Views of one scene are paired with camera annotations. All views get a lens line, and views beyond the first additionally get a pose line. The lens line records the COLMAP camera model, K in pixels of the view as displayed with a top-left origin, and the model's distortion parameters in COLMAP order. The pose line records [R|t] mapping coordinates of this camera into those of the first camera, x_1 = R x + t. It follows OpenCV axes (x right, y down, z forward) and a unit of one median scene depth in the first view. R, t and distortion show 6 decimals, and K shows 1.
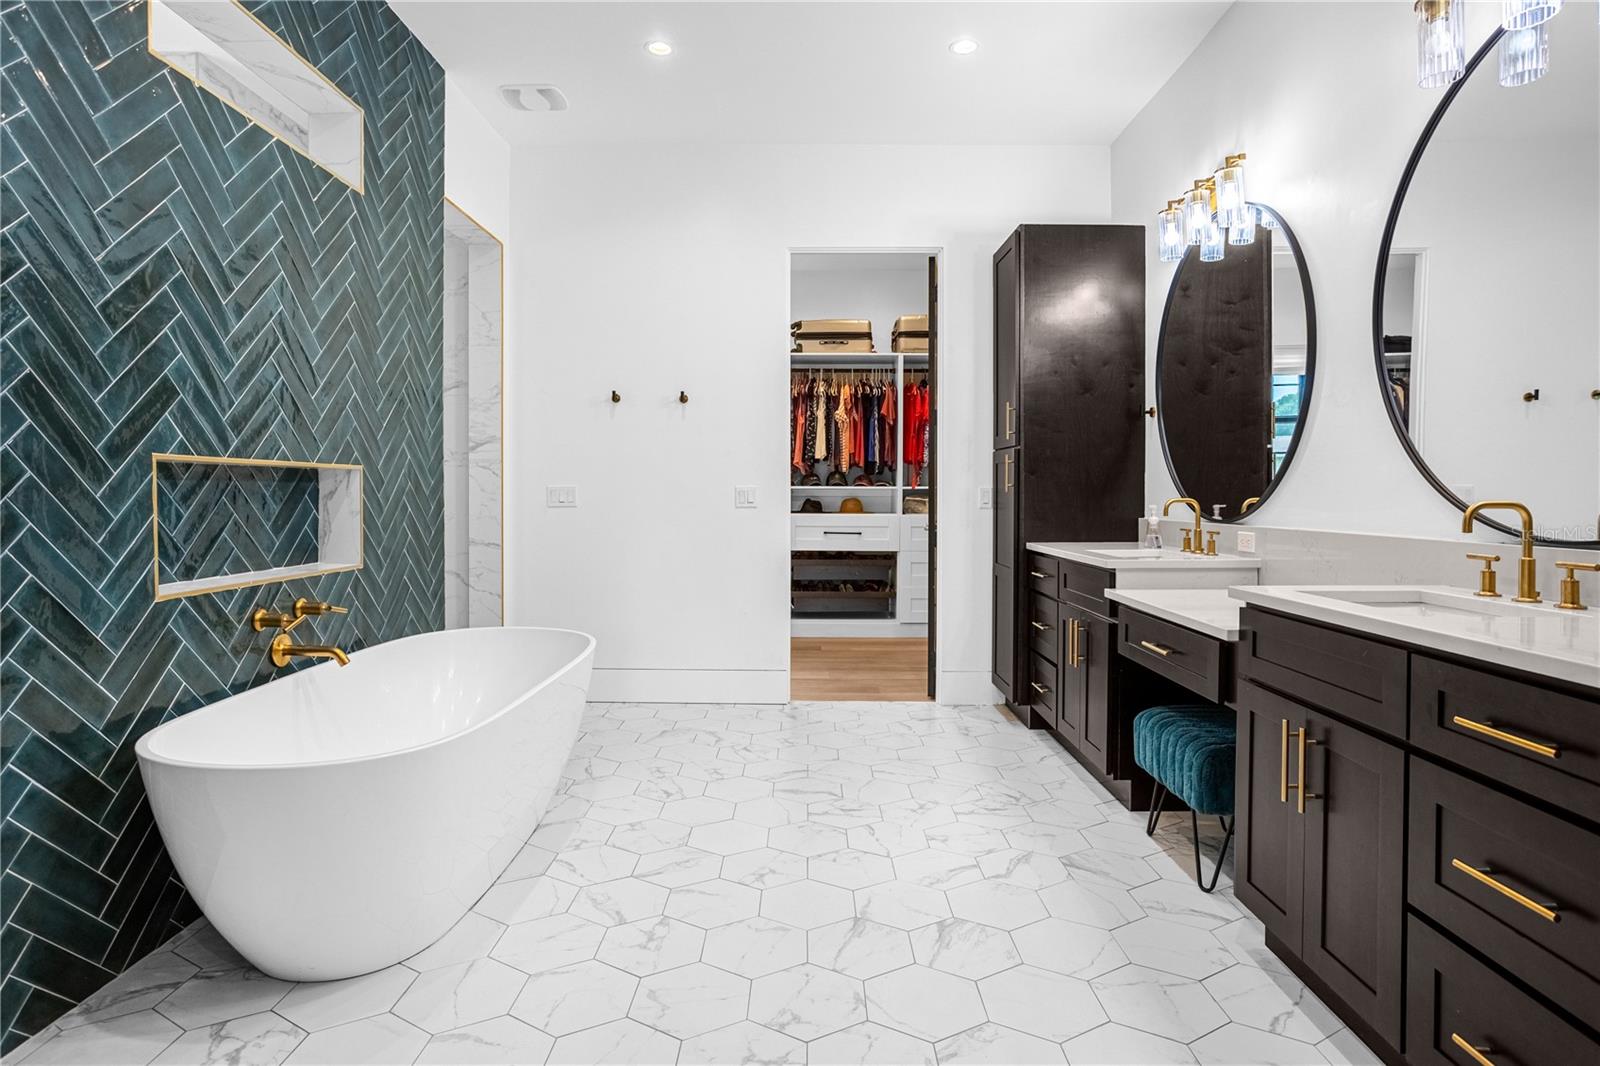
lens RADIAL K [[844.0, 0, 798.6], [0, 844.0, 521.0], [0, 0, 1]] dist [-0.031466, 0.001349]
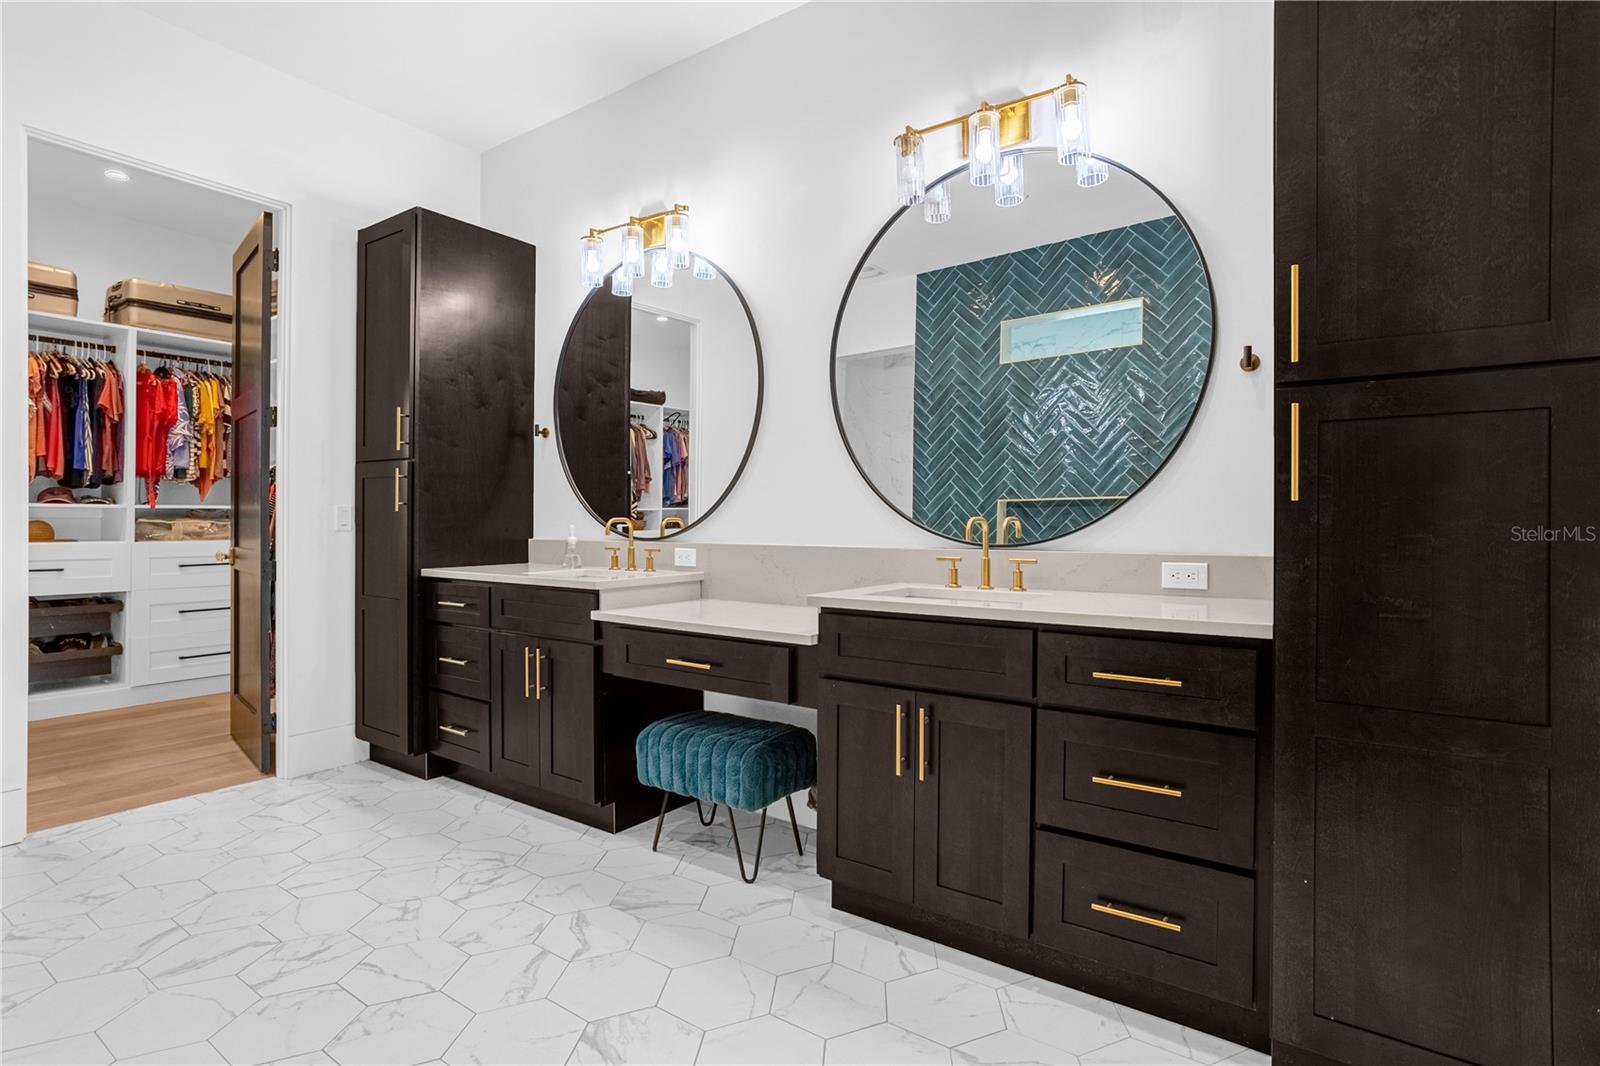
lens RADIAL K [[791.2, 0, 800.0], [0, 791.2, 533.0], [0, 0, 1]] dist [-0.056762, 0.028123]
pose [[0.574477, -0.011506, 0.818440, -0.169959], [0.023223, 0.999728, -0.002246, -0.000639], [-0.818191, 0.020297, 0.574588, 0.207828]]
